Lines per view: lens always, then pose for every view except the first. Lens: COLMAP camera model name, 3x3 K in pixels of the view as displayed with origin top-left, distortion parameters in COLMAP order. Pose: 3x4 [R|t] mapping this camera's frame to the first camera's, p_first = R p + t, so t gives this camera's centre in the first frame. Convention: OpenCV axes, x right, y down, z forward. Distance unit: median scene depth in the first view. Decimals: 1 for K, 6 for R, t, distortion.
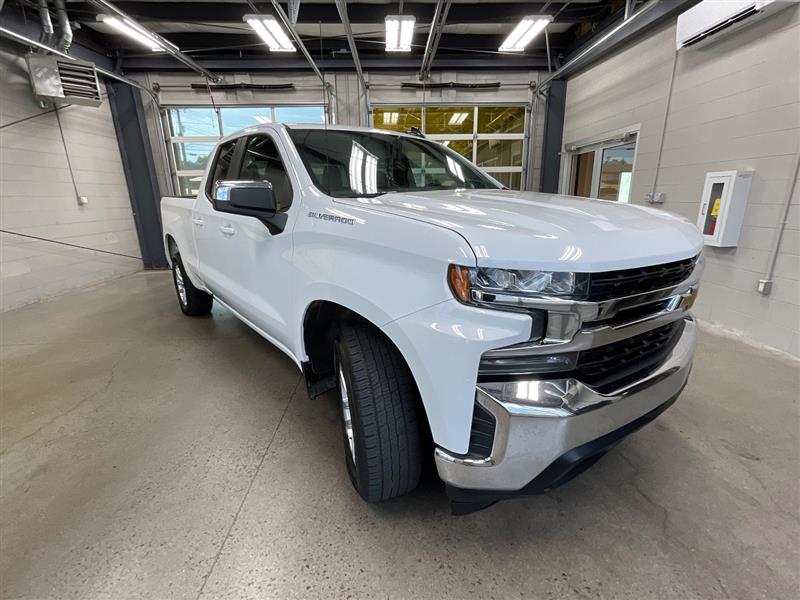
lens RADIAL K [[374.6, 0, 403.5], [0, 374.6, 301.3], [0, 0, 1]] dist [-0.001291, 0.001138]
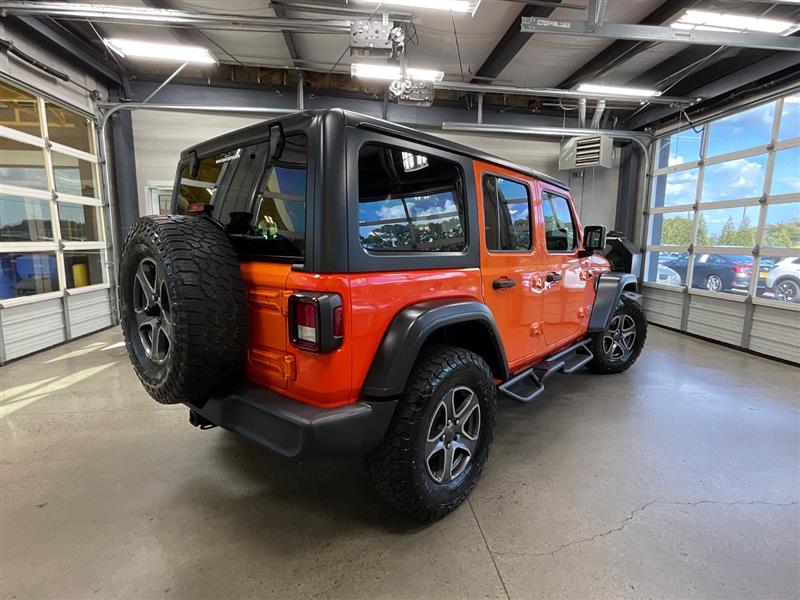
lens RADIAL K [[419.9, 0, 401.6], [0, 419.9, 301.6], [0, 0, 1]] dist [-0.025259, 0.017355]
pose [[-0.062420, -0.133201, 0.989121, -0.662787], [0.261488, 0.954252, 0.145007, -0.158923], [-0.963186, 0.267695, -0.024734, 0.608611]]
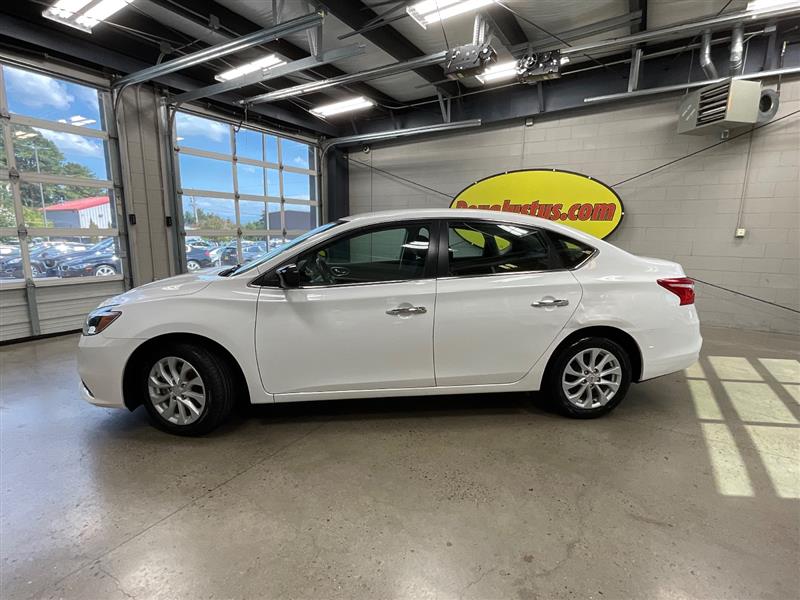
lens RADIAL K [[397.0, 0, 401.4], [0, 397.0, 300.2], [0, 0, 1]] dist [0.000440, 0.001065]
pose [[-0.549162, 0.149581, -0.822221, 0.351810], [-0.233223, 0.917334, 0.322654, -0.230865], [0.802514, 0.368950, -0.468879, 0.826888]]
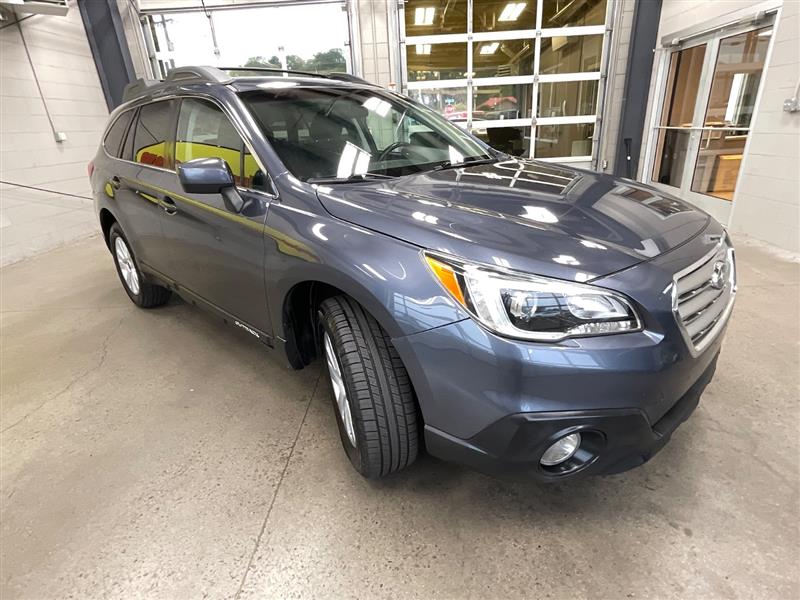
lens RADIAL K [[419.9, 0, 401.6], [0, 419.9, 301.6], [0, 0, 1]] dist [-0.025259, 0.017355]
pose [[0.997467, -0.005577, -0.070910, -0.032499], [0.014494, 0.991940, 0.125875, -0.009988], [0.069636, -0.126584, 0.989509, 0.086004]]
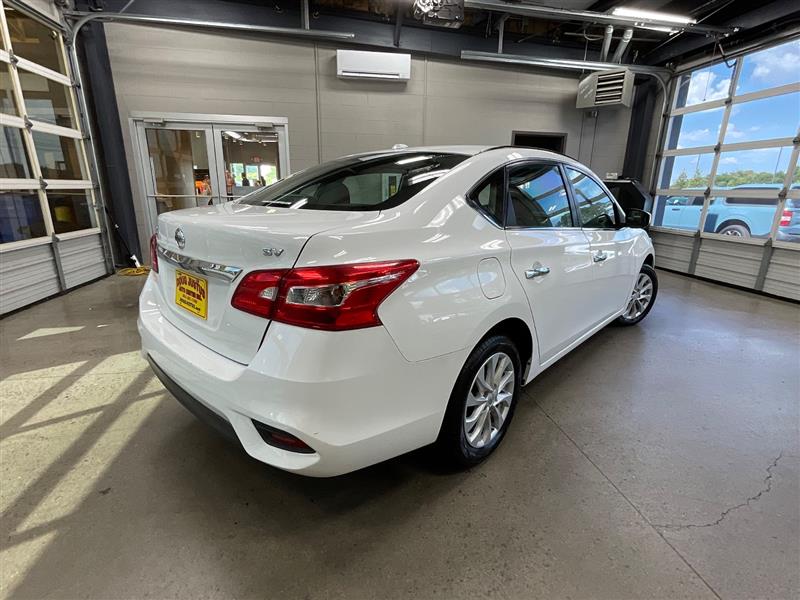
lens RADIAL K [[397.0, 0, 401.4], [0, 397.0, 300.2], [0, 0, 1]] dist [0.000440, 0.001065]
pose [[-0.133551, -0.259394, 0.956493, -0.583790], [0.255124, 0.923612, 0.286099, -0.173870], [-0.957641, 0.282233, -0.057172, 0.711094]]
